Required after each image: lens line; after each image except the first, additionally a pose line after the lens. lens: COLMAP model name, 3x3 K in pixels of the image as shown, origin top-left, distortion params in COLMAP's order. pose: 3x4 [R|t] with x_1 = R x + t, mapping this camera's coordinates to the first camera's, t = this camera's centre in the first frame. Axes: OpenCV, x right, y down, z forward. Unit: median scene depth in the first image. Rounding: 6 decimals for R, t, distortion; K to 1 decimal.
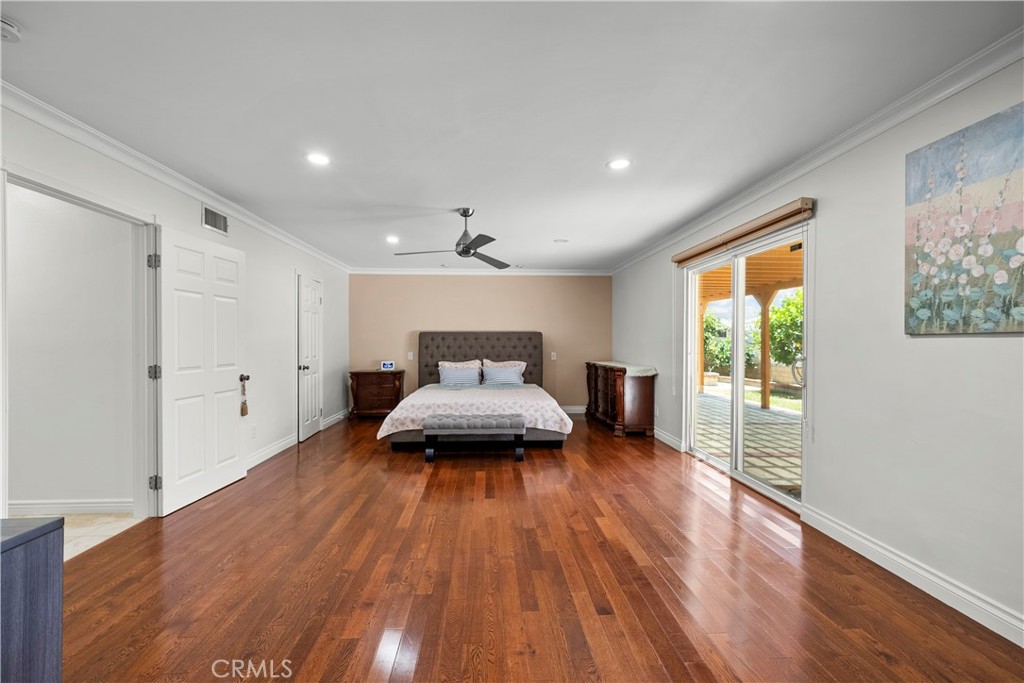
lens RADIAL K [[431.5, 0, 506.6], [0, 431.5, 344.3], [0, 0, 1]] dist [0.000892, 0.000144]
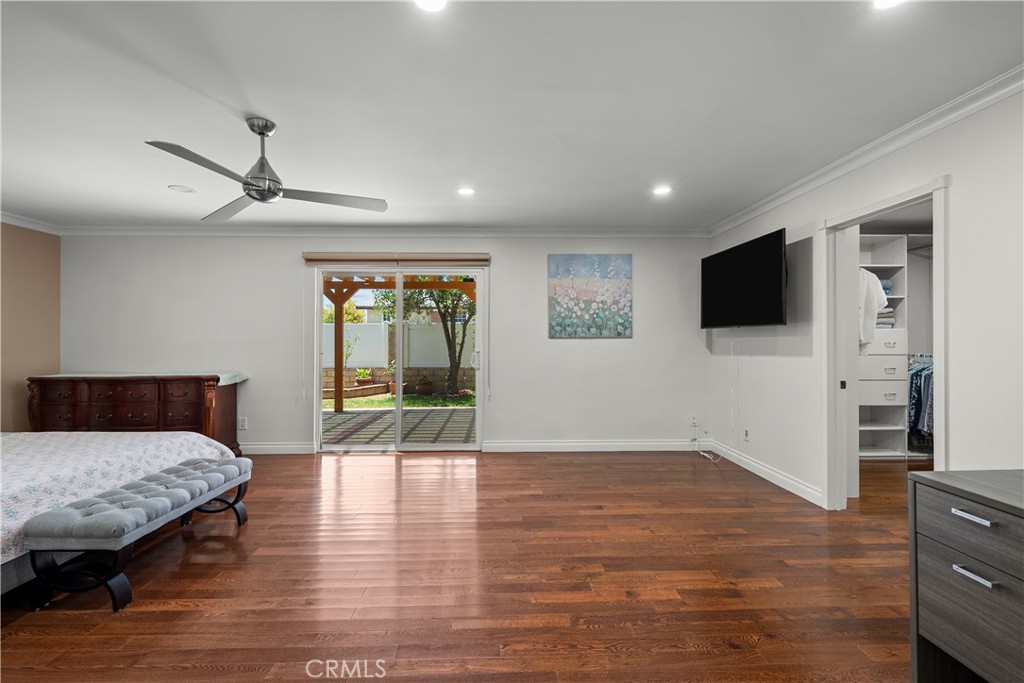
lens RADIAL K [[437.6, 0, 506.3], [0, 437.6, 341.8], [0, 0, 1]] dist [-0.002761, -0.000153]
pose [[0.023275, -0.001760, 0.999728, -1.339814], [0.009199, 0.999956, 0.001546, -0.007253], [-0.999687, 0.009161, 0.023290, 1.232335]]
